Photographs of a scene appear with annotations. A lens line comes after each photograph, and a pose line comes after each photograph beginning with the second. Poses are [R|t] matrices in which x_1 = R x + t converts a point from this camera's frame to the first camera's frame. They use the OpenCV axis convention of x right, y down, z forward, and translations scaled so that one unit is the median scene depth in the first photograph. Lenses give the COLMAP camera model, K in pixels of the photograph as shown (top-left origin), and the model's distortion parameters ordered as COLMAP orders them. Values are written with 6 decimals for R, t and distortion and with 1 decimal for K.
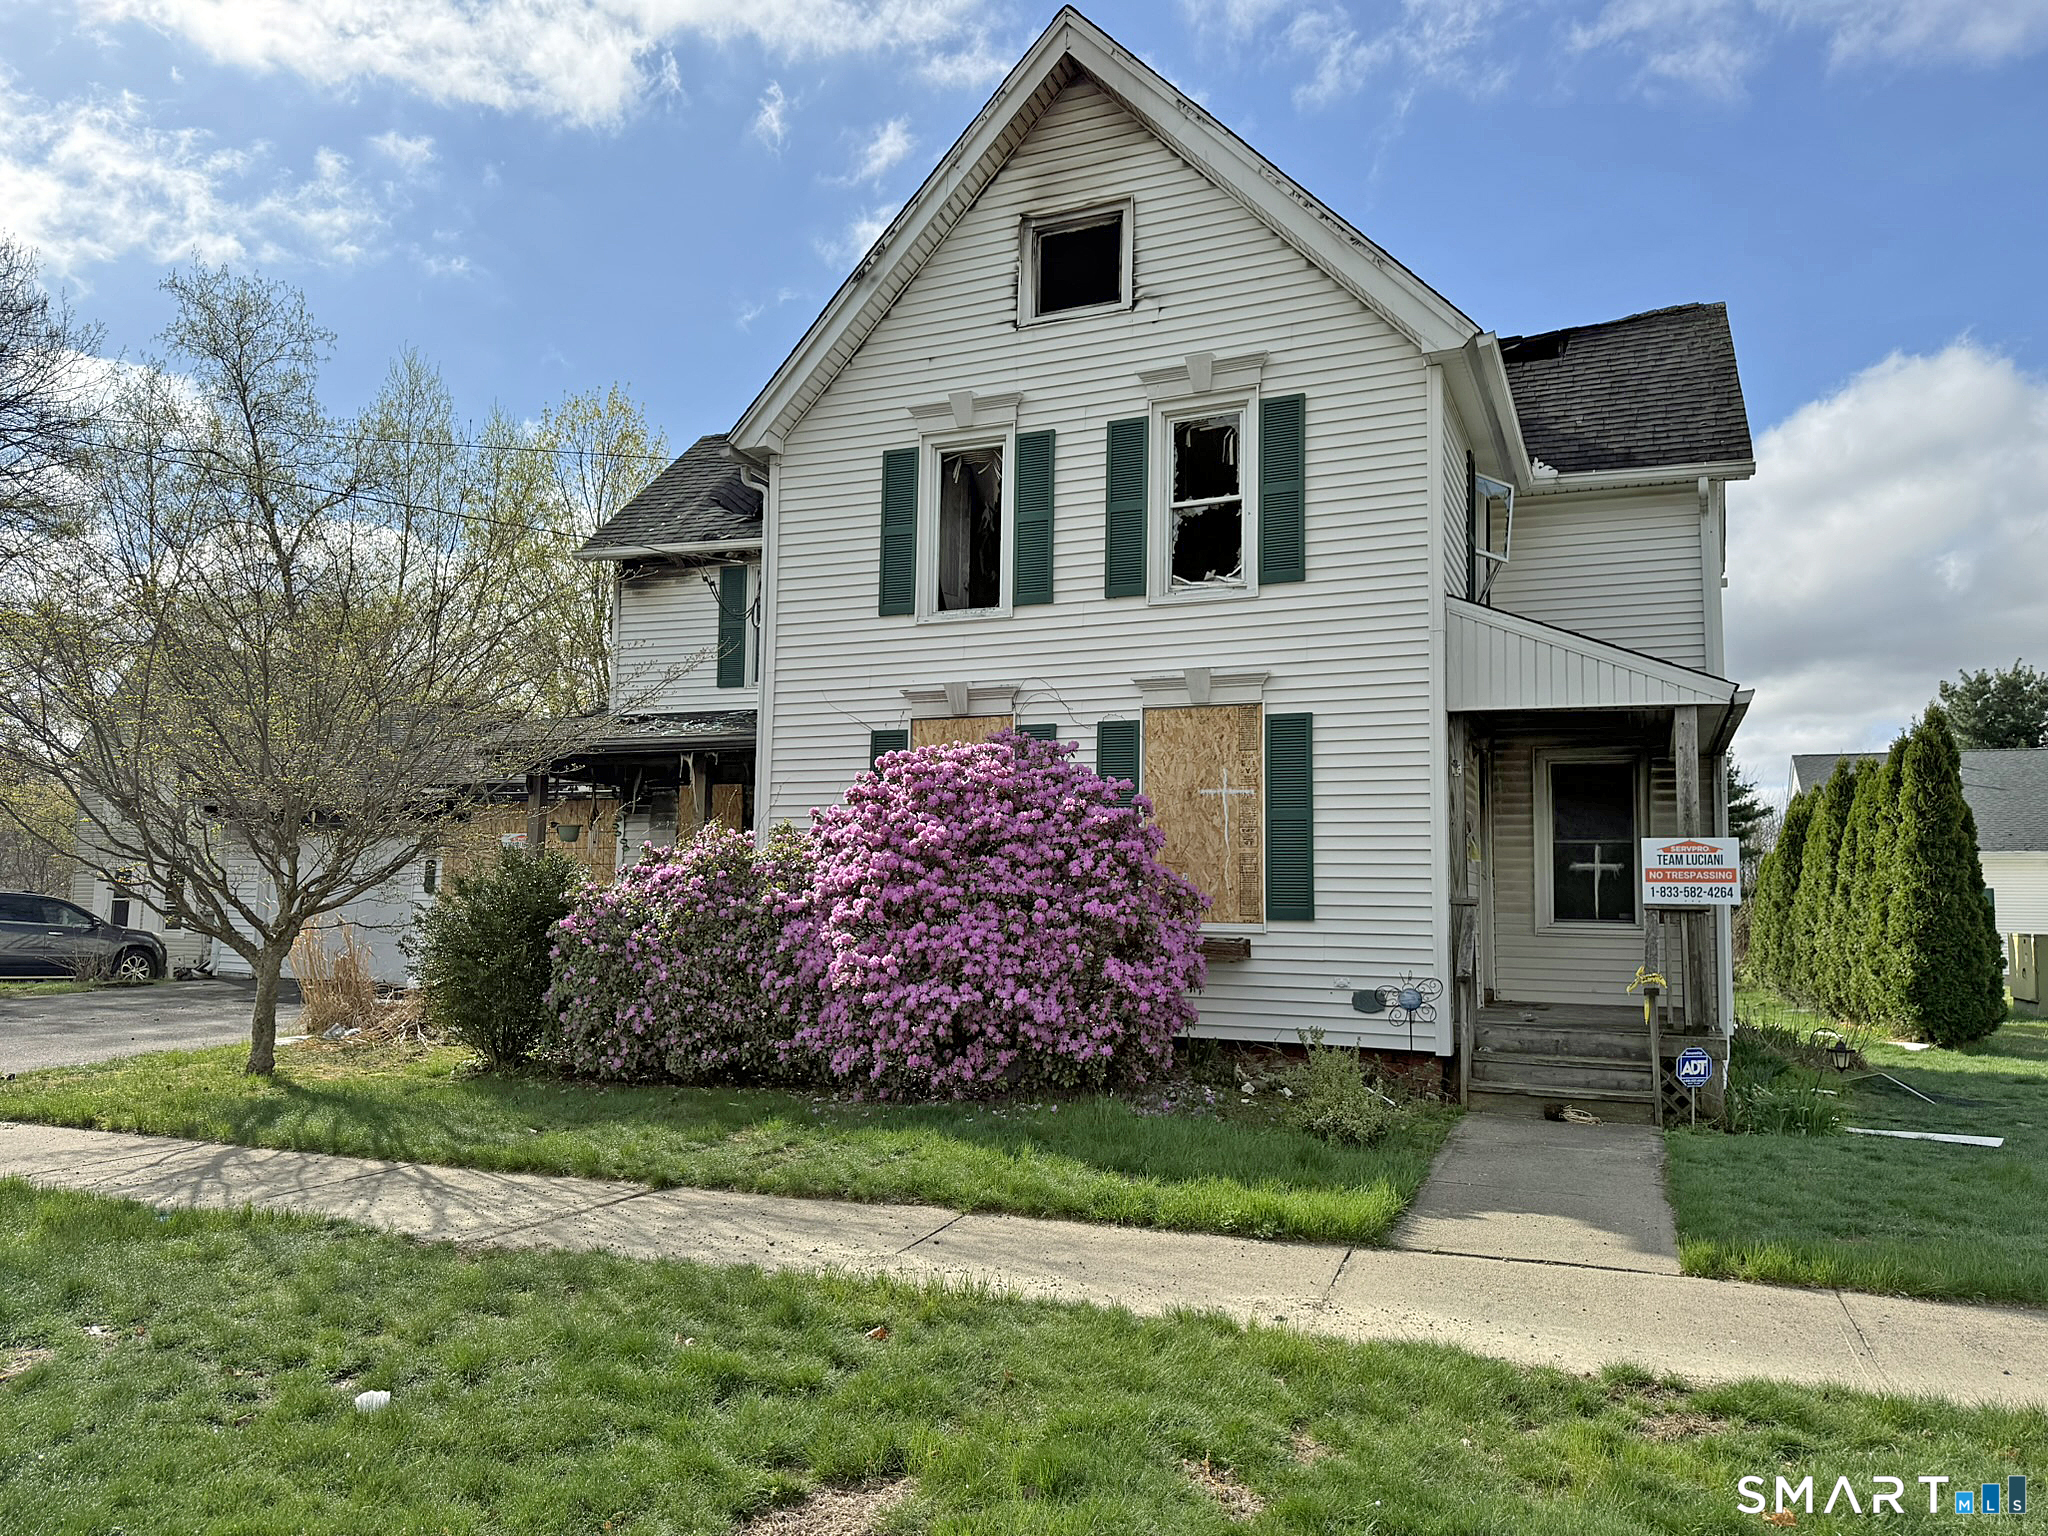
lens RADIAL K [[1419.0, 0, 1024.4], [0, 1419.0, 776.9], [0, 0, 1]] dist [0.155411, -0.272392]
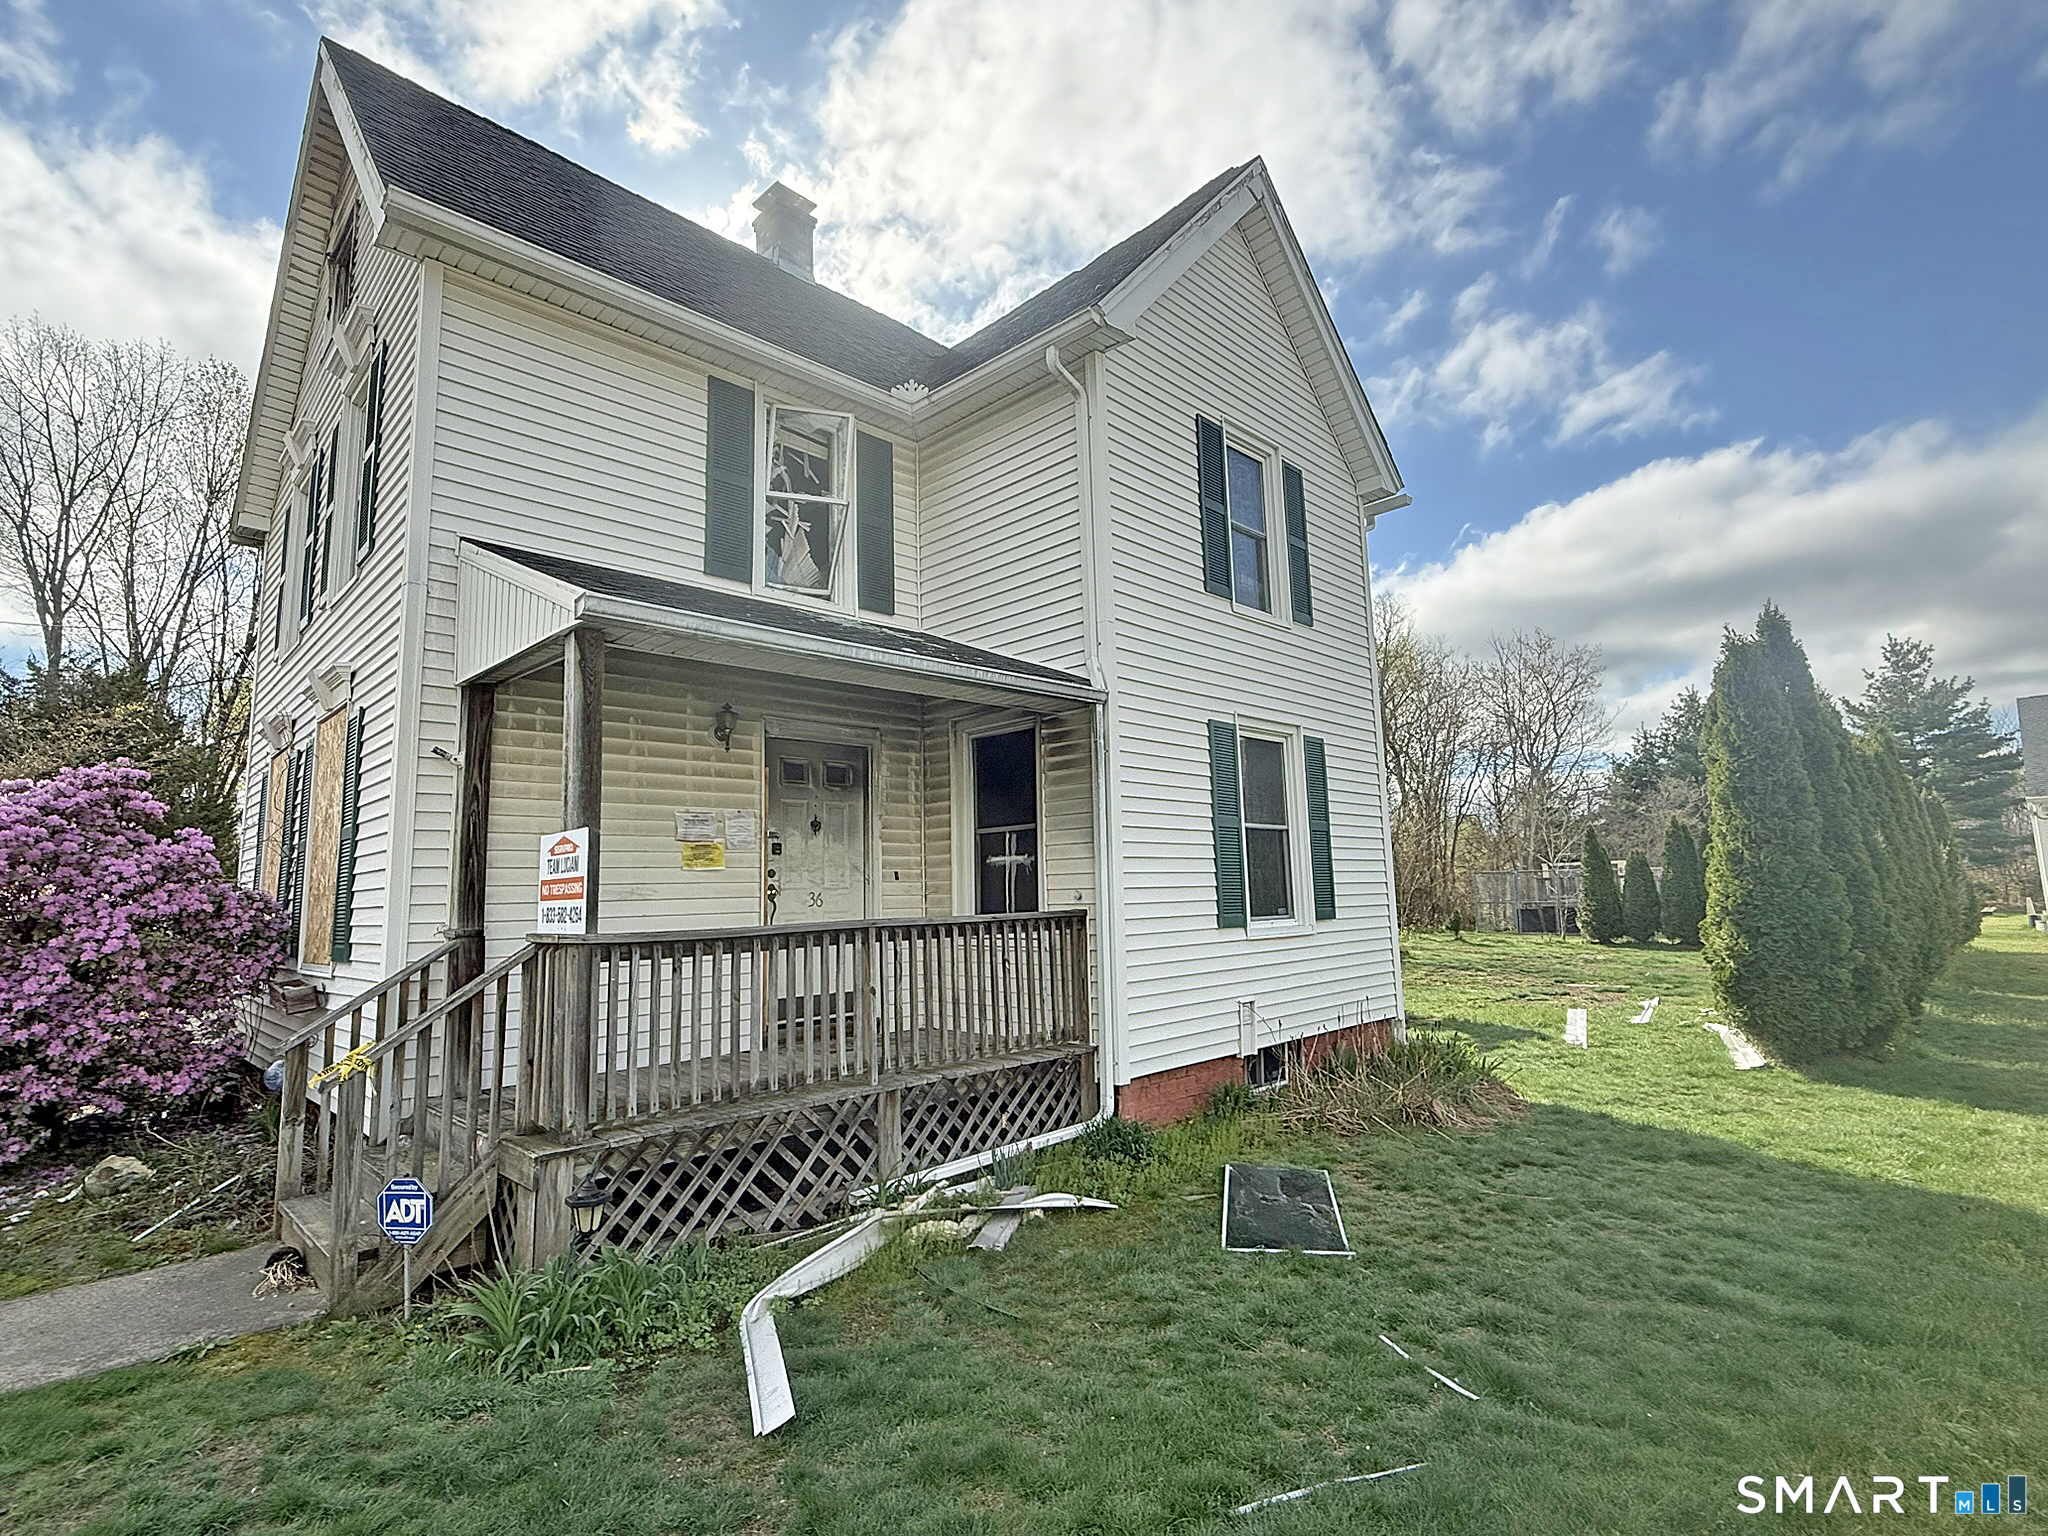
lens RADIAL K [[989.8, 0, 1015.7], [0, 989.8, 778.1], [0, 0, 1]] dist [-0.001459, -0.000469]
pose [[0.920934, -0.087369, -0.379799, 0.715334], [0.079353, 0.996169, -0.036745, 0.043684], [0.381555, 0.003702, 0.924339, 0.578975]]
